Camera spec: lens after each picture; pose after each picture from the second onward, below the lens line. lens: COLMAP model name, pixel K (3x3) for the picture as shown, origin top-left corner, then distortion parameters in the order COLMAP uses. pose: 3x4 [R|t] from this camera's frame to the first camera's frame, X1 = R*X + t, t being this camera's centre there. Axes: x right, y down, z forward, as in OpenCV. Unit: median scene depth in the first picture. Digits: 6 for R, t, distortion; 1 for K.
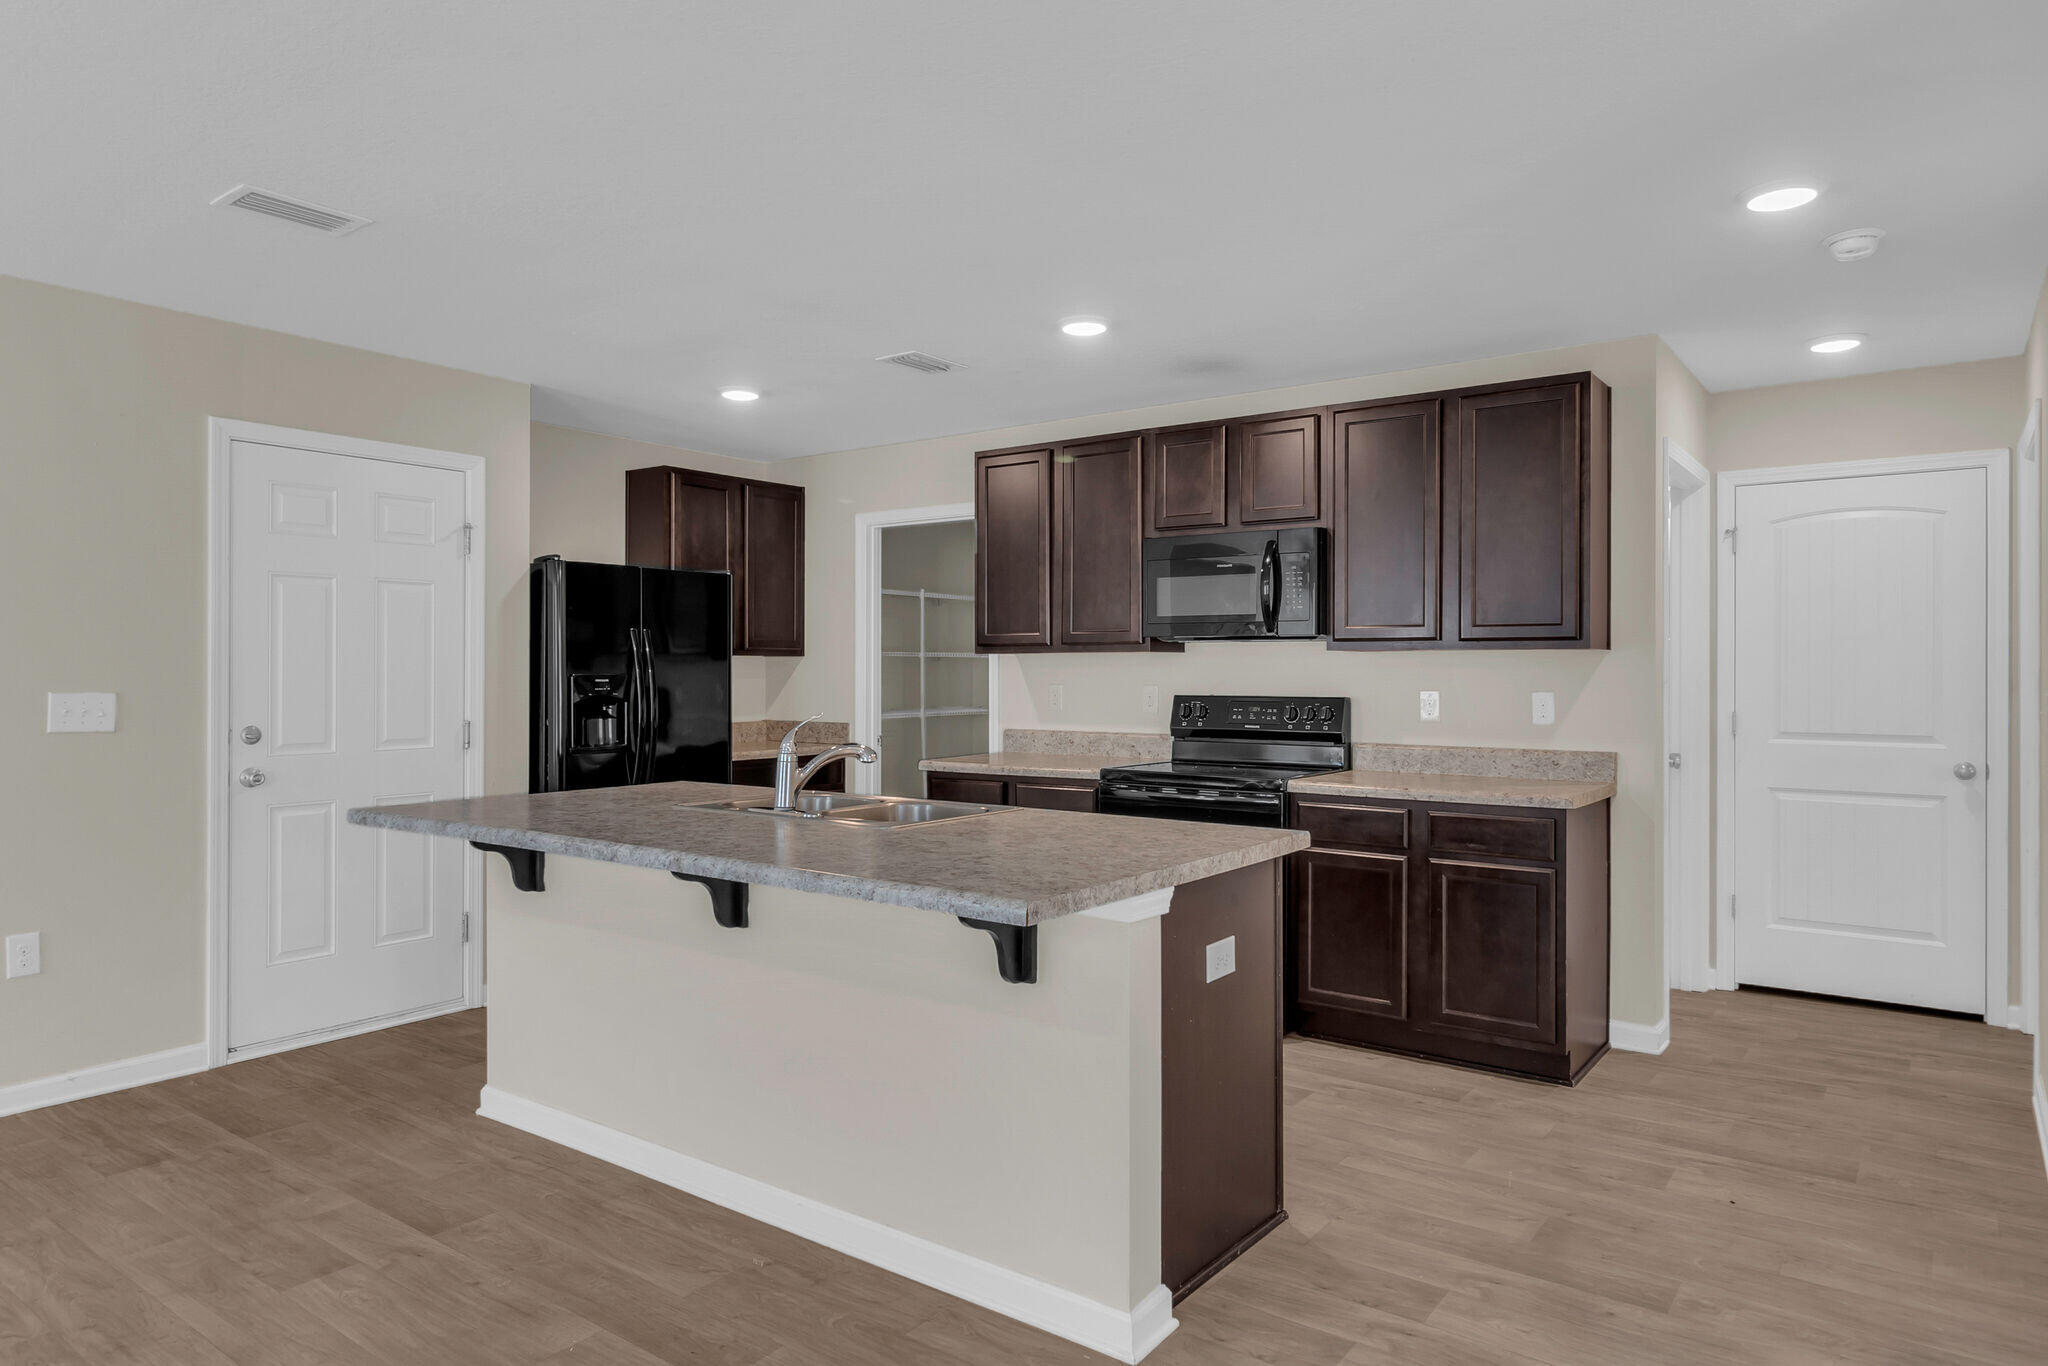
lens RADIAL K [[1243.2, 0, 1024.9], [0, 1243.2, 673.2], [0, 0, 1]] dist [0.001716, -0.001048]
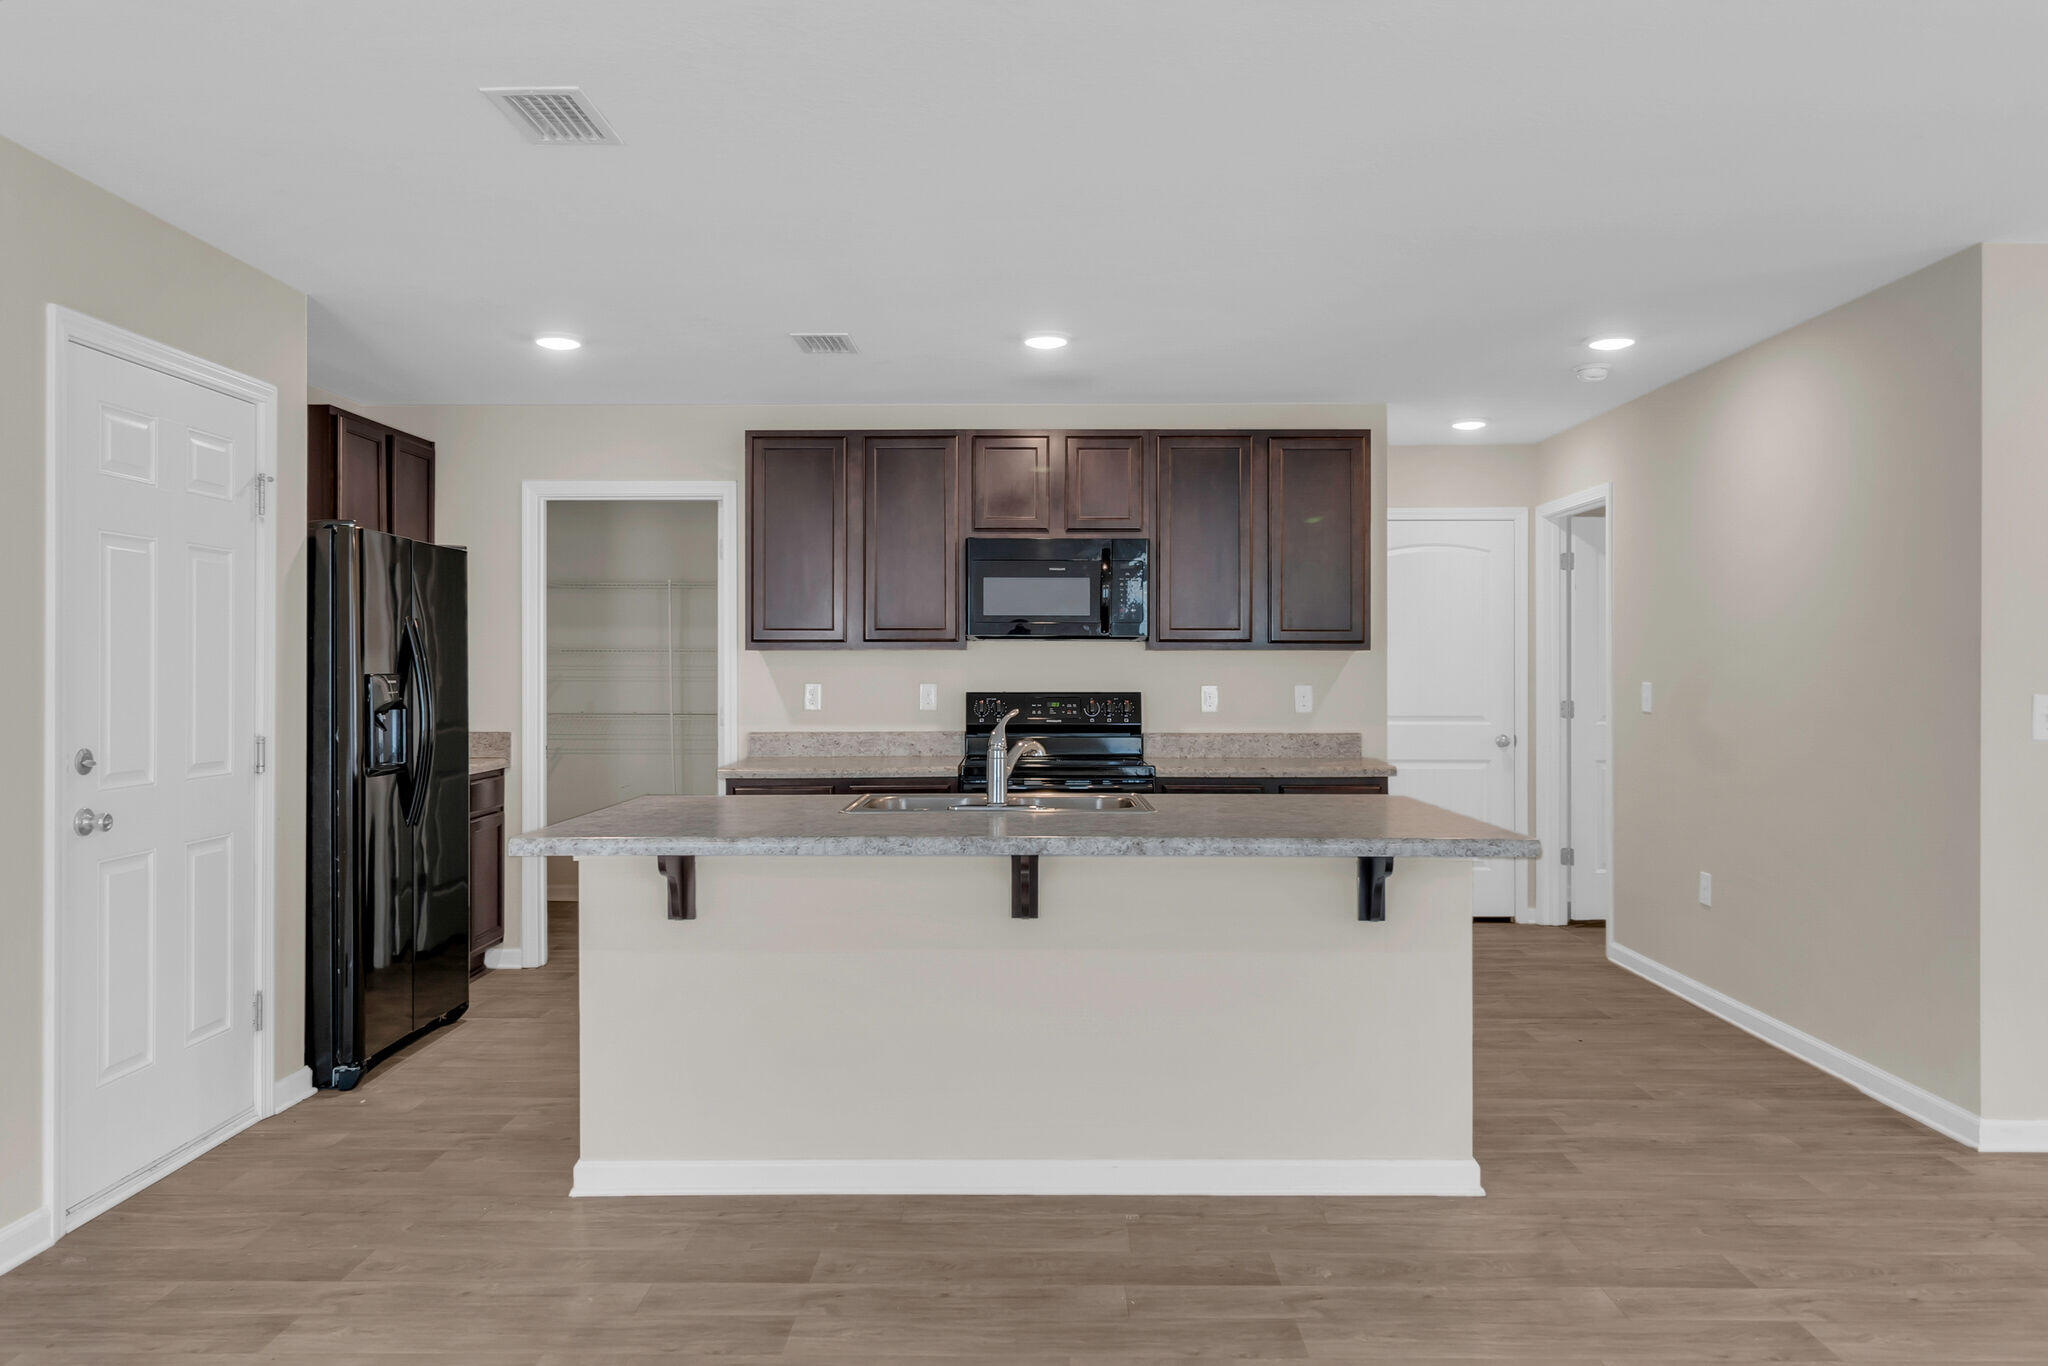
lens RADIAL K [[1437.8, 0, 1020.4], [0, 1437.8, 662.2], [0, 0, 1]] dist [0.001276, -0.001029]
pose [[0.810614, 0.001057, 0.585579, -0.656307], [0.002544, 0.999983, -0.005327, -0.000726], [-0.585575, 0.005808, 0.810598, 0.027732]]
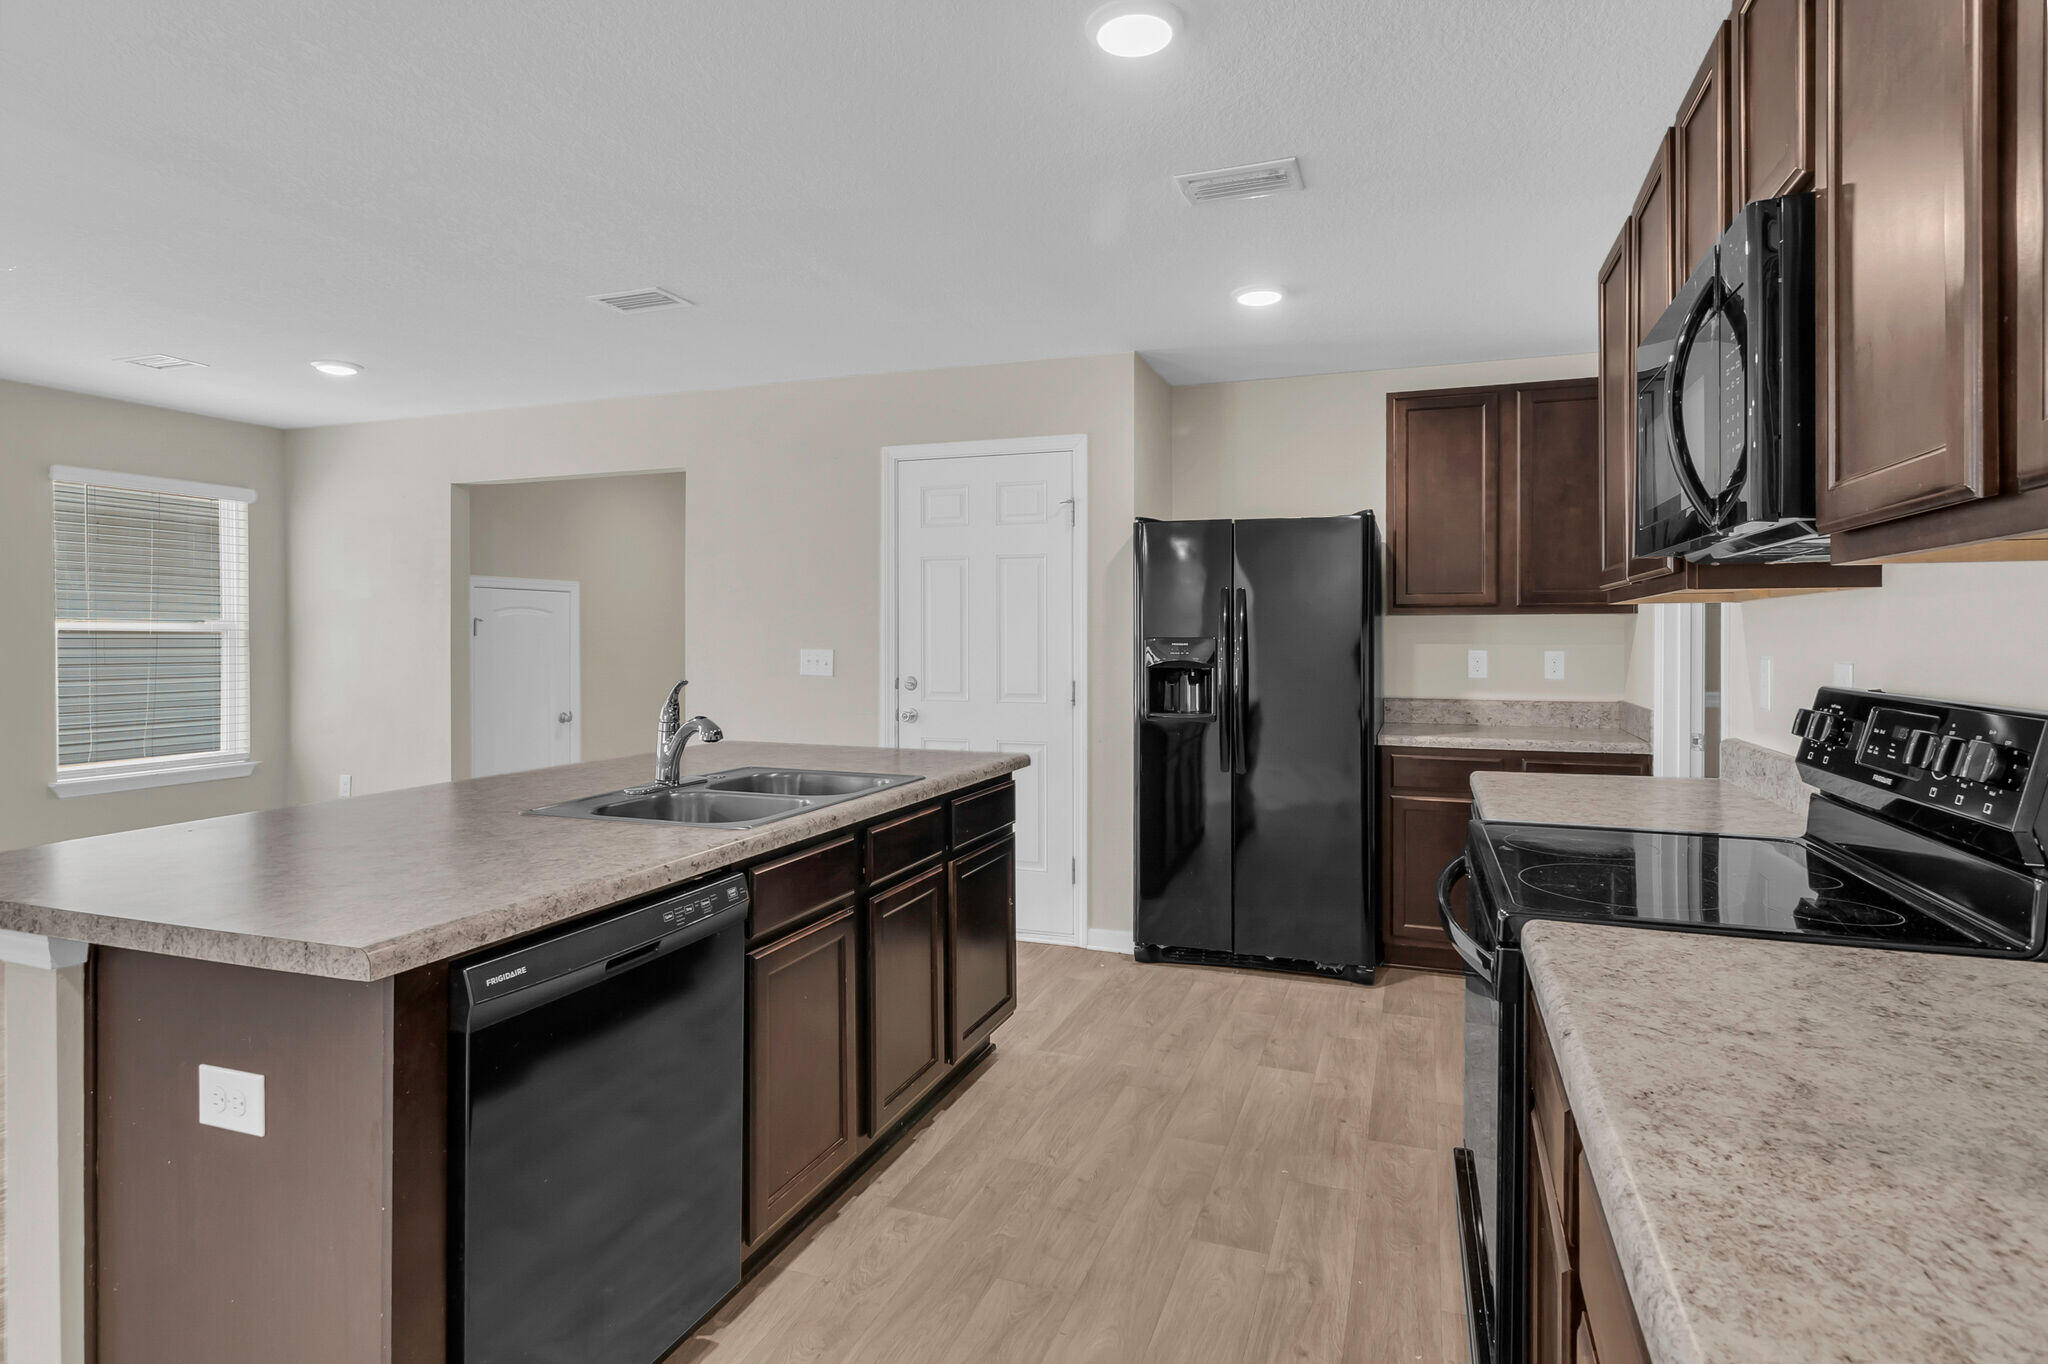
lens RADIAL K [[1077.5, 0, 1031.8], [0, 1077.5, 638.6], [0, 0, 1]] dist [0.001502, 0.000176]
pose [[0.284696, 0.002162, -0.958615, 0.496748], [-0.001559, 0.999997, 0.001792, 0.000407], [0.958617, 0.000984, 0.284699, 0.782504]]
